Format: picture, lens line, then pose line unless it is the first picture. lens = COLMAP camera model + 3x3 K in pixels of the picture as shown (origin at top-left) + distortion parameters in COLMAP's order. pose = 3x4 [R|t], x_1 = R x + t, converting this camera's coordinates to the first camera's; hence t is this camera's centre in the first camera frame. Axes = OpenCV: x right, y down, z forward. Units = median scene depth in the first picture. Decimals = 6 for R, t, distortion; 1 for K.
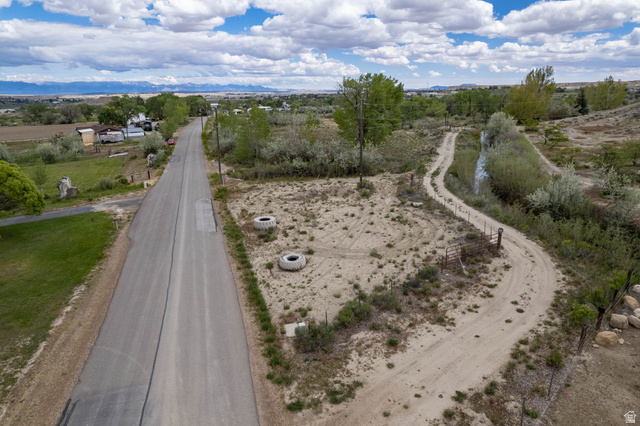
lens RADIAL K [[408.6, 0, 319.8], [0, 408.6, 216.4], [0, 0, 1]] dist [-0.079113, 0.074306]
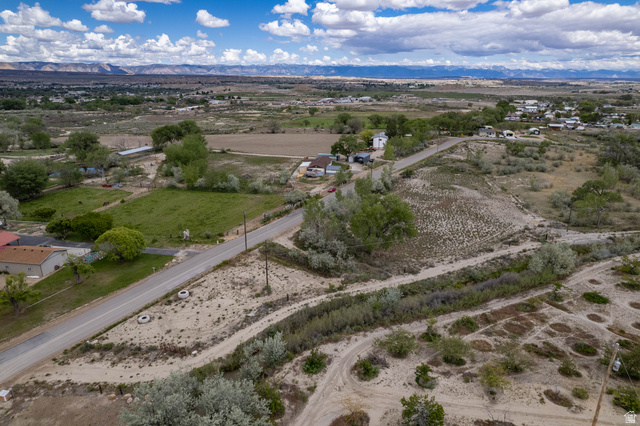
lens RADIAL K [[408.6, 0, 319.8], [0, 408.6, 216.4], [0, 0, 1]] dist [-0.079113, 0.074306]
pose [[0.701186, 0.240834, -0.671071, 2.235869], [-0.216990, 0.968658, 0.120904, -1.047000], [0.679156, 0.060839, 0.731468, -0.072795]]
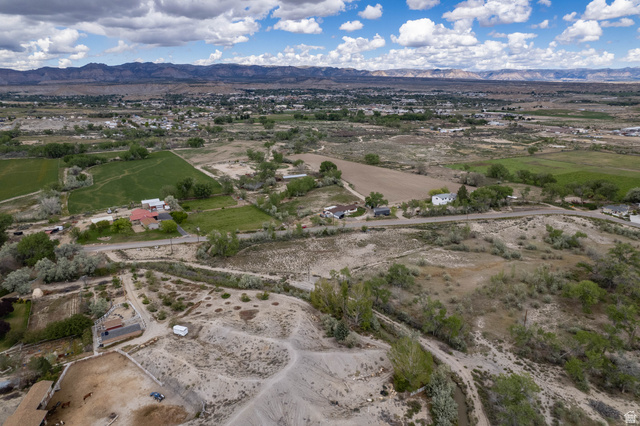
lens RADIAL K [[408.6, 0, 319.8], [0, 408.6, 216.4], [0, 0, 1]] dist [-0.079113, 0.074306]
pose [[-0.004745, 0.322711, -0.946486, 7.272401], [-0.290090, 0.905351, 0.310140, -4.000344], [0.956988, 0.276038, 0.089319, 3.613582]]
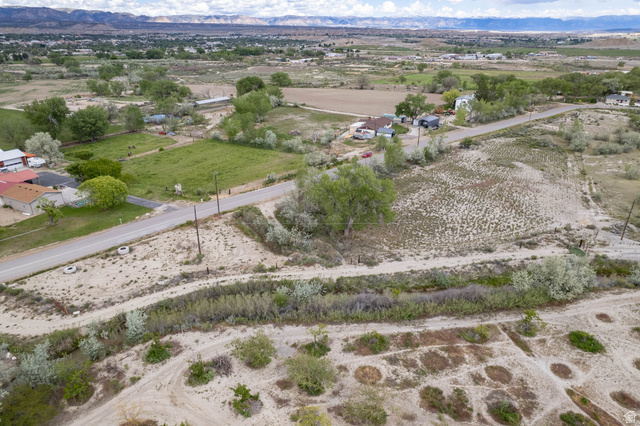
lens RADIAL K [[408.6, 0, 319.8], [0, 408.6, 216.4], [0, 0, 1]] dist [-0.079113, 0.074306]
pose [[0.460420, 0.381744, -0.801426, 2.577389], [-0.266680, 0.920590, 0.285298, -1.346649], [0.846696, 0.082368, 0.525662, 1.039723]]
